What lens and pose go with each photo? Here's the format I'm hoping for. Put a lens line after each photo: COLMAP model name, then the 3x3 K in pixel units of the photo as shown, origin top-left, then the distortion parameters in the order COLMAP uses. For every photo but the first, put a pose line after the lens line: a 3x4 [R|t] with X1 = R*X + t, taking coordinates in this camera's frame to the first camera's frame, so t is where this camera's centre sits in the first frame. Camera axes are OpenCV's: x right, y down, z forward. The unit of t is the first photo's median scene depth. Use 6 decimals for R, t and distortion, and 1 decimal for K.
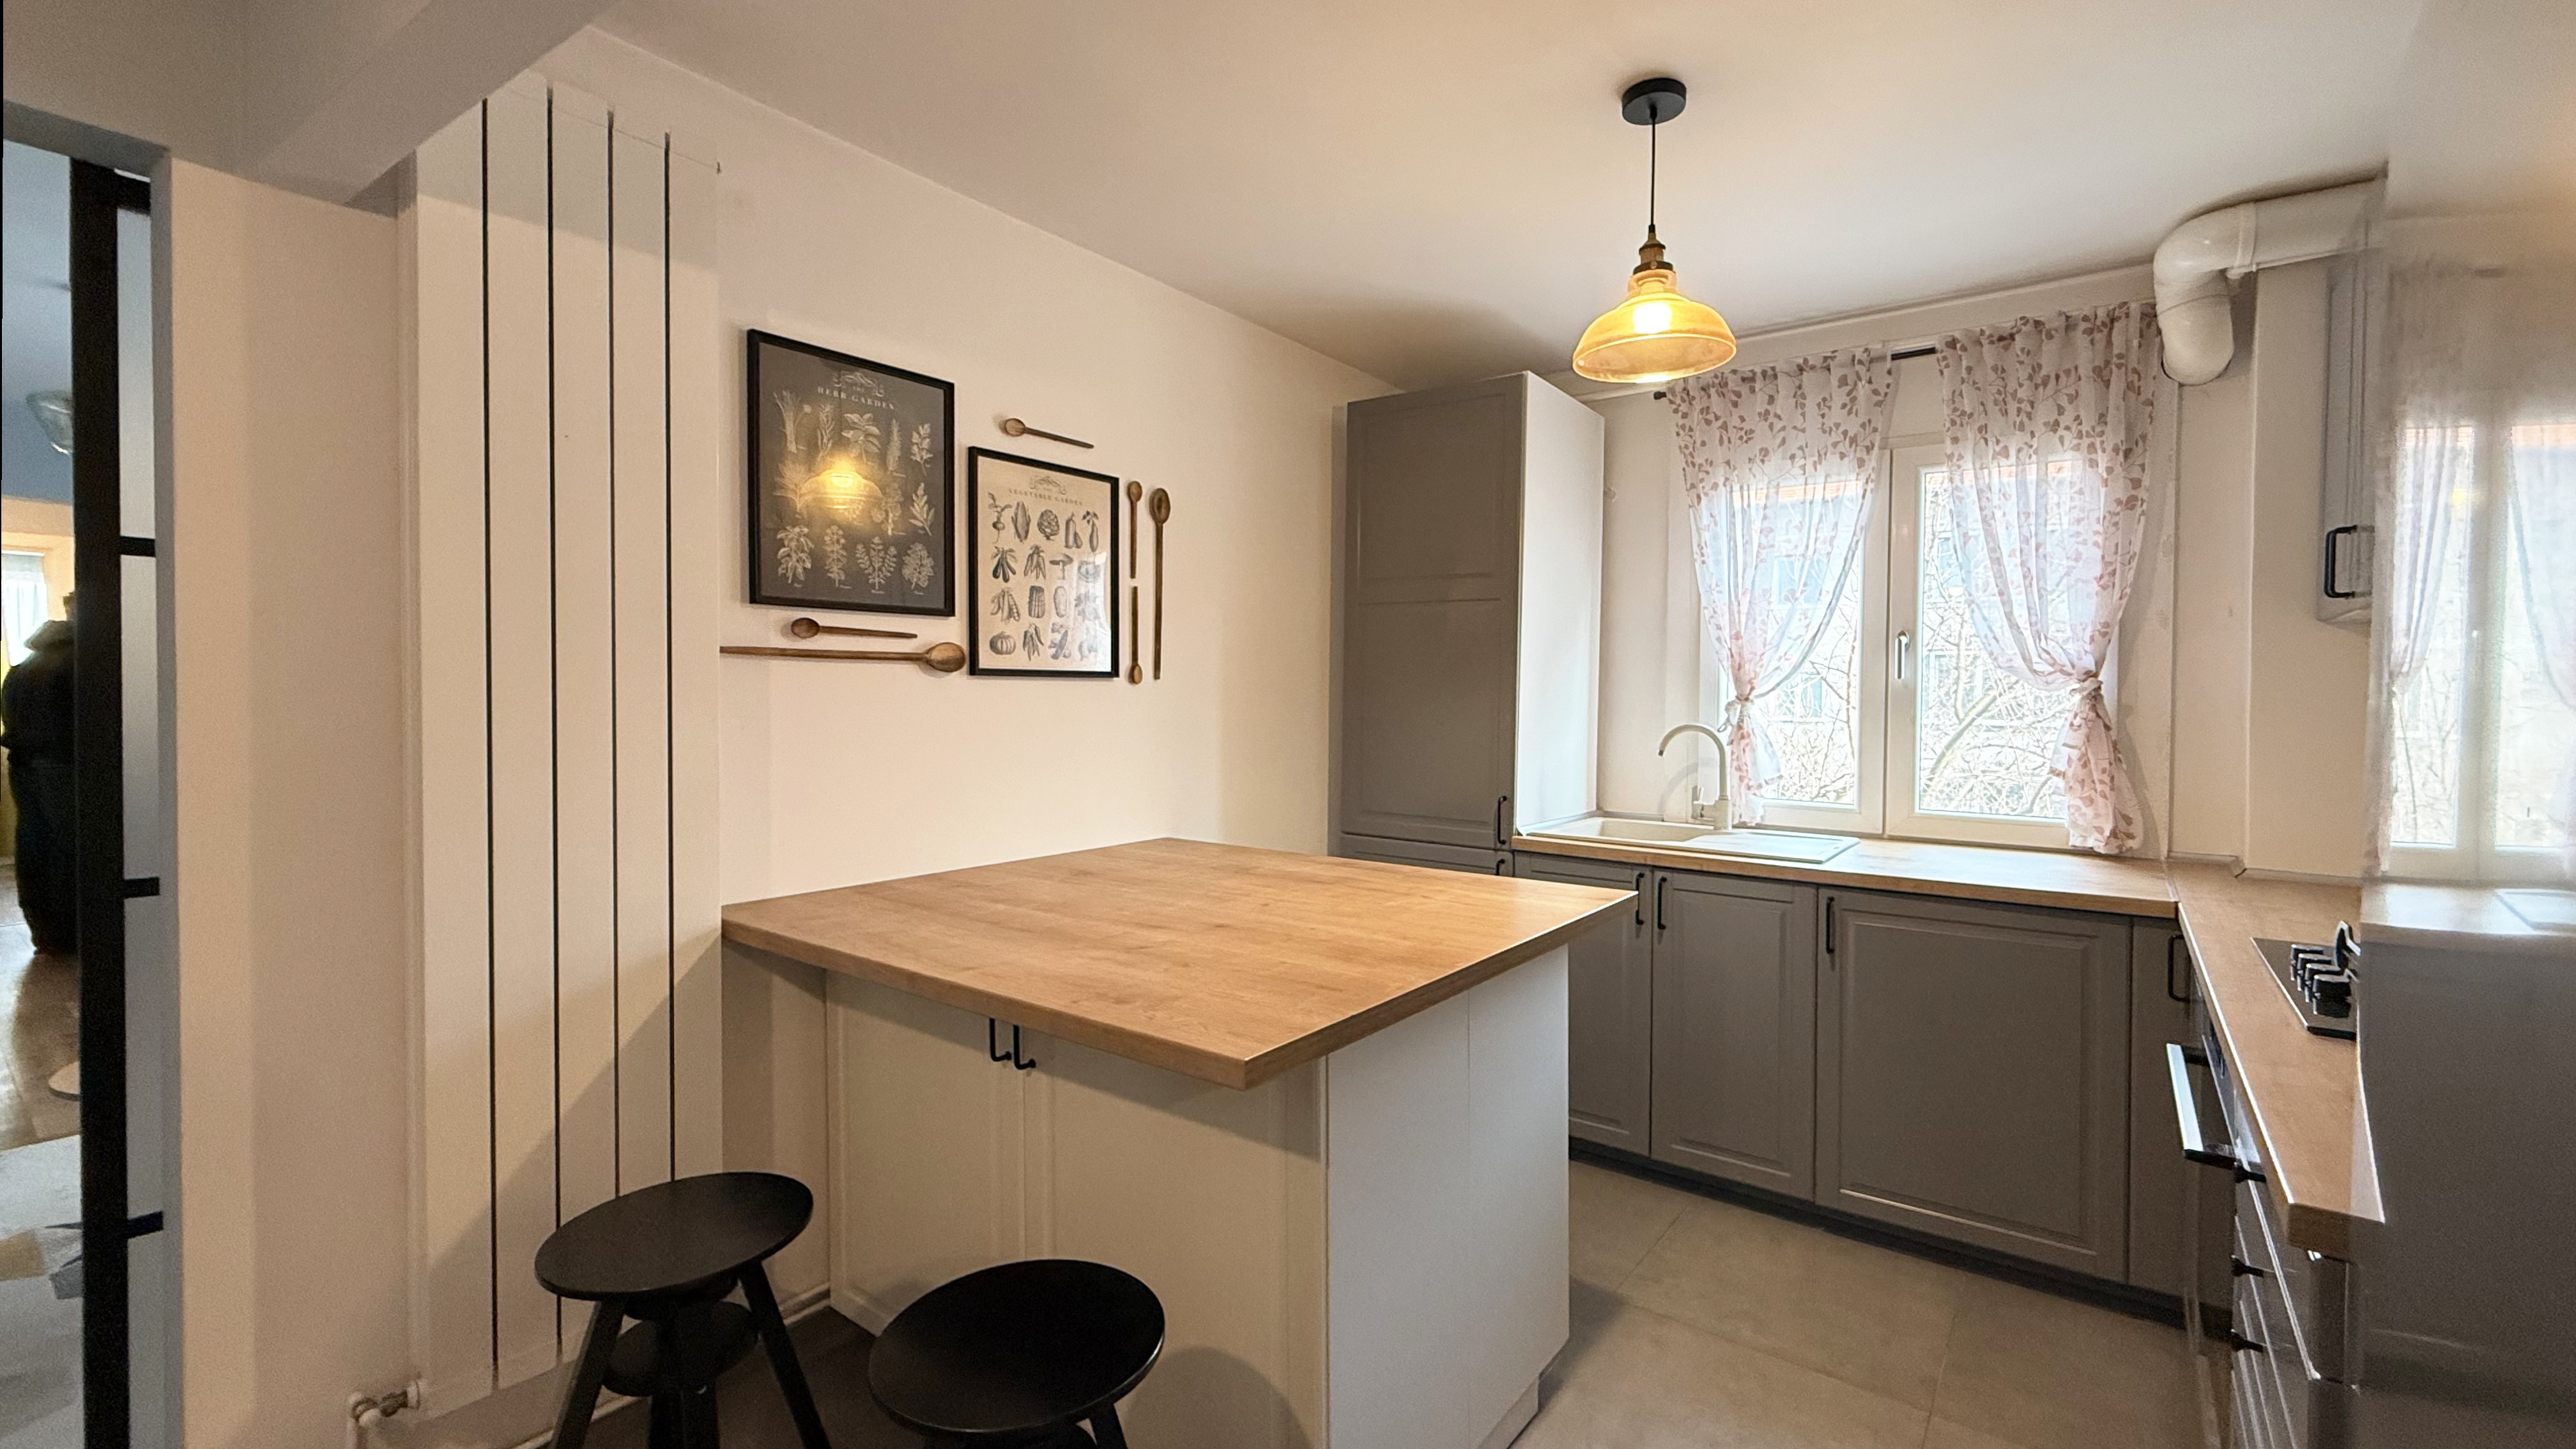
lens RADIAL K [[1073.5, 0, 1322.1], [0, 1073.5, 727.8], [0, 0, 1]] dist [-0.001391, -0.000146]
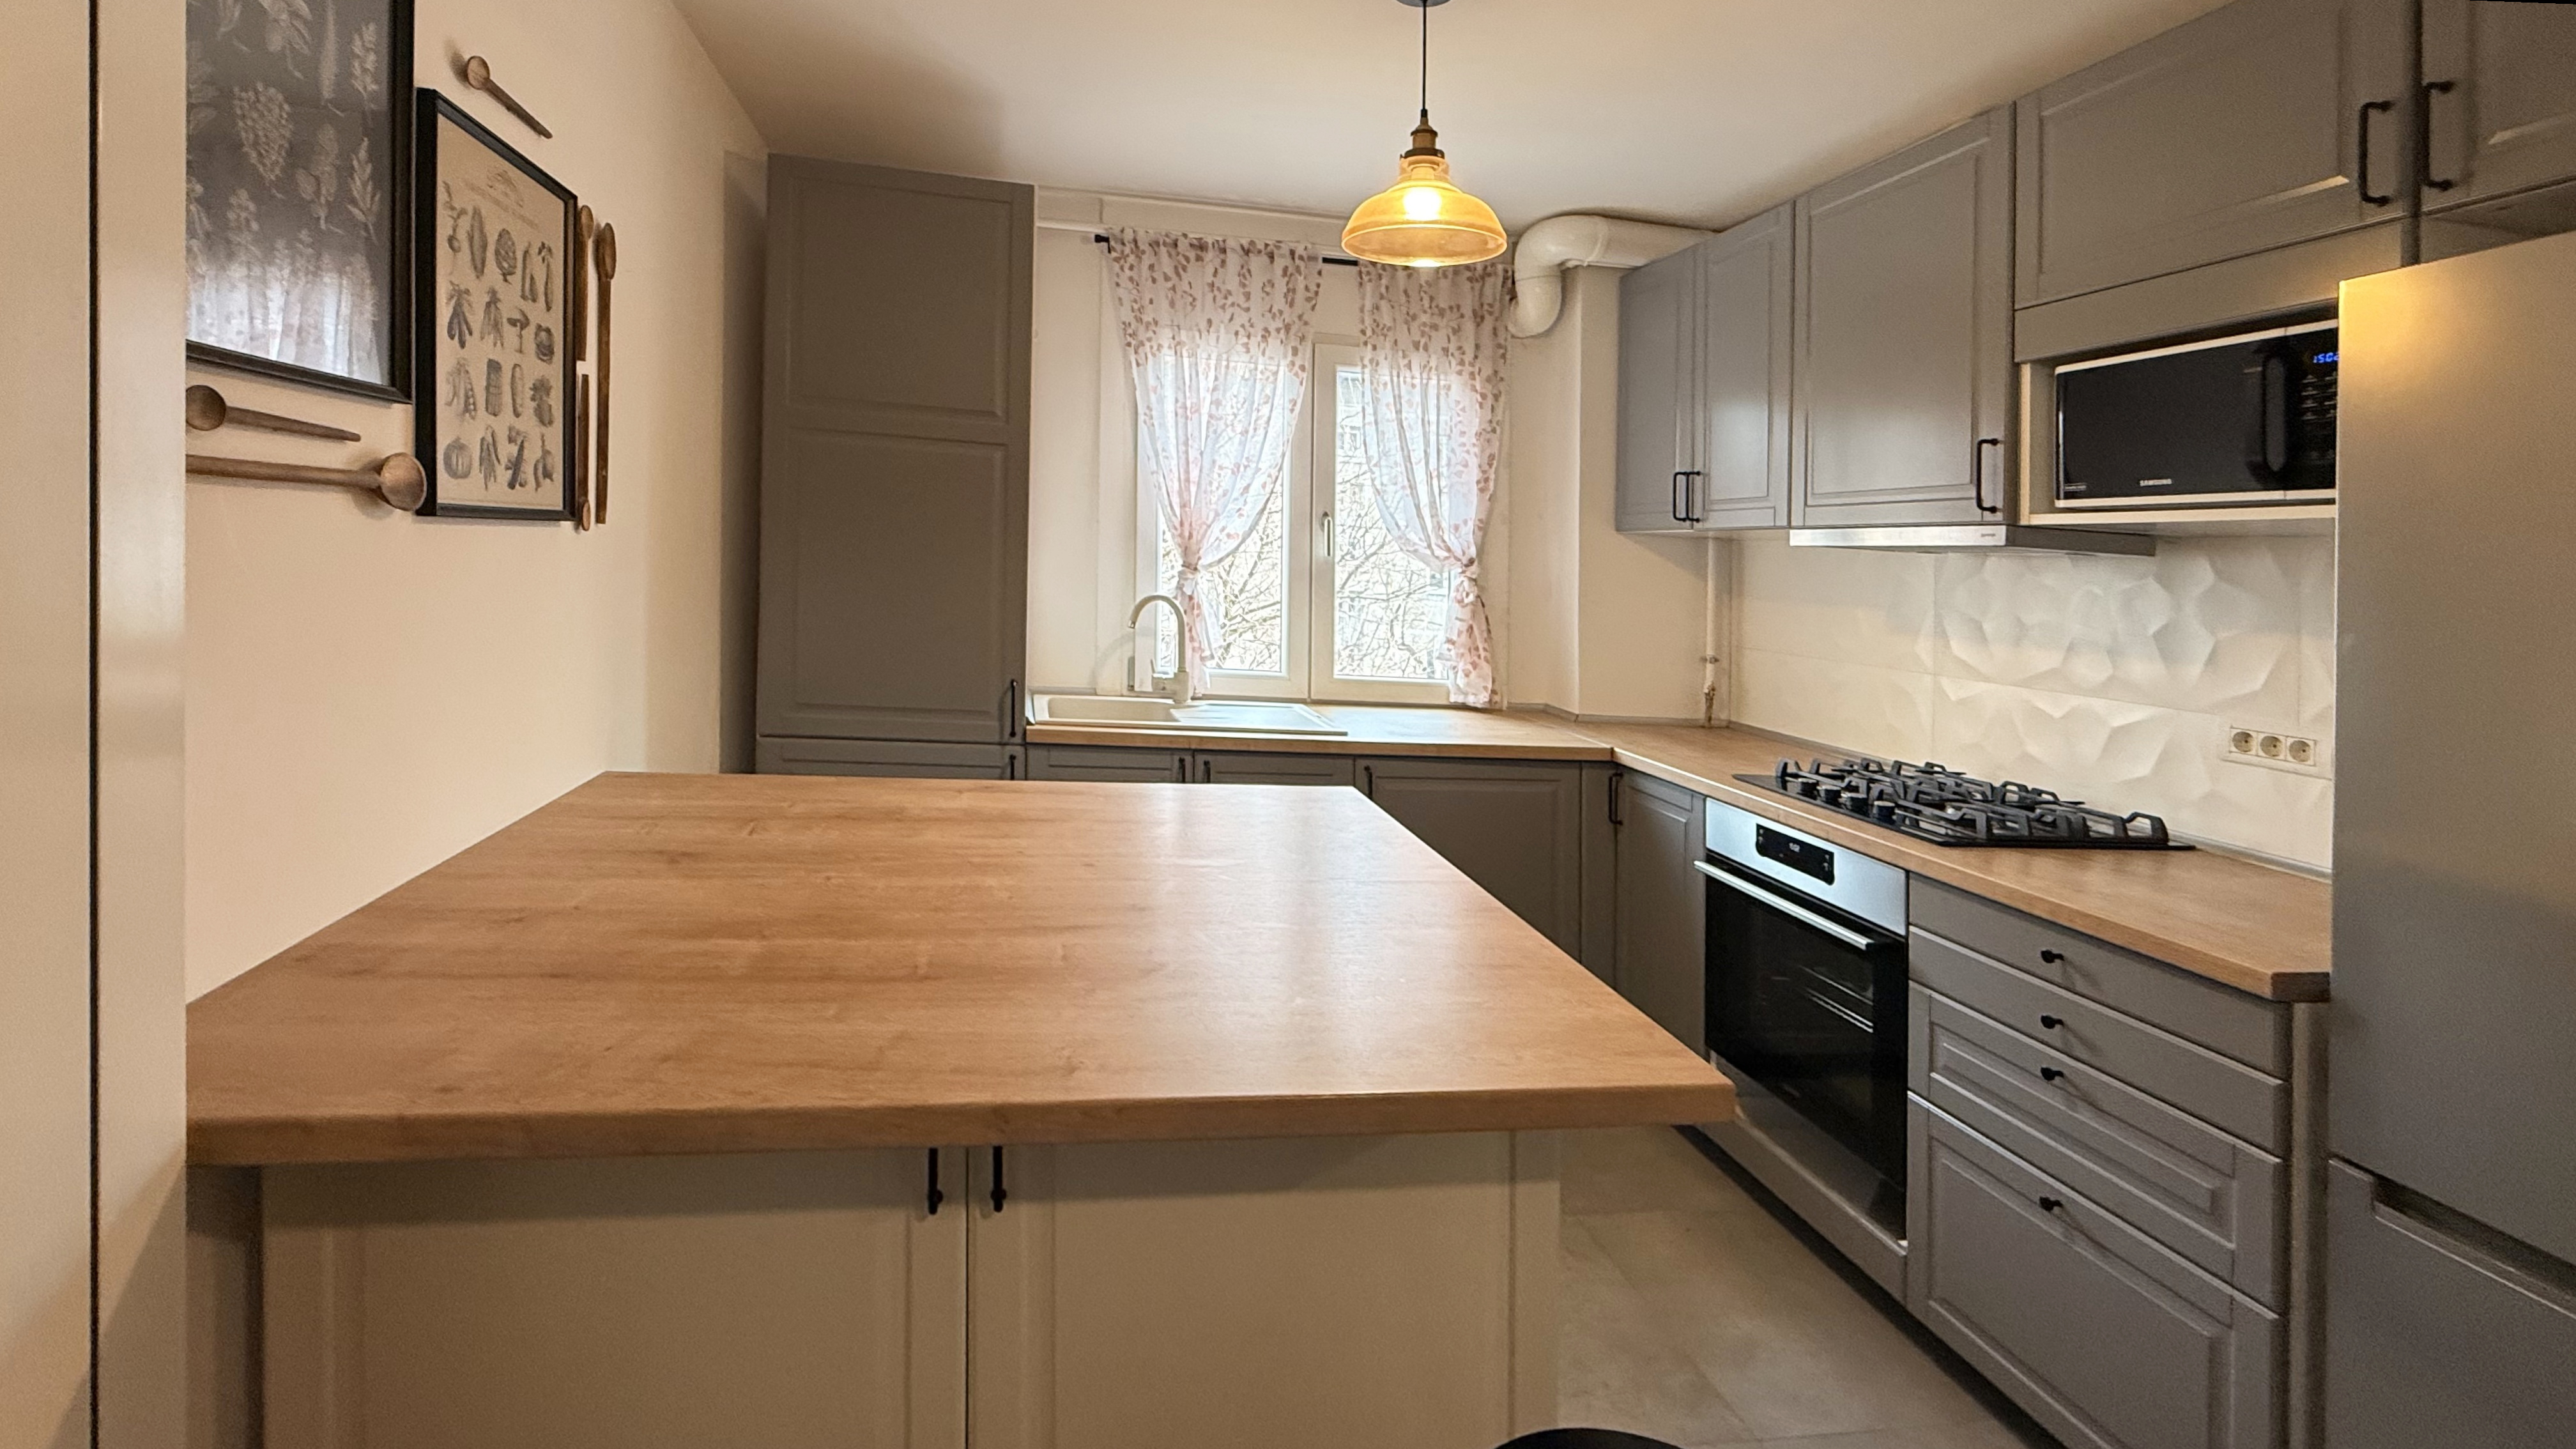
lens RADIAL K [[1151.9, 0, 1212.4], [0, 1151.9, 560.0], [0, 0, 1]] dist [0.001341, 0.000018]
pose [[0.701113, 0.026668, 0.712551, -0.398621], [-0.027350, 0.999571, -0.010499, -0.027356], [-0.712525, -0.012127, 0.701542, 0.273809]]
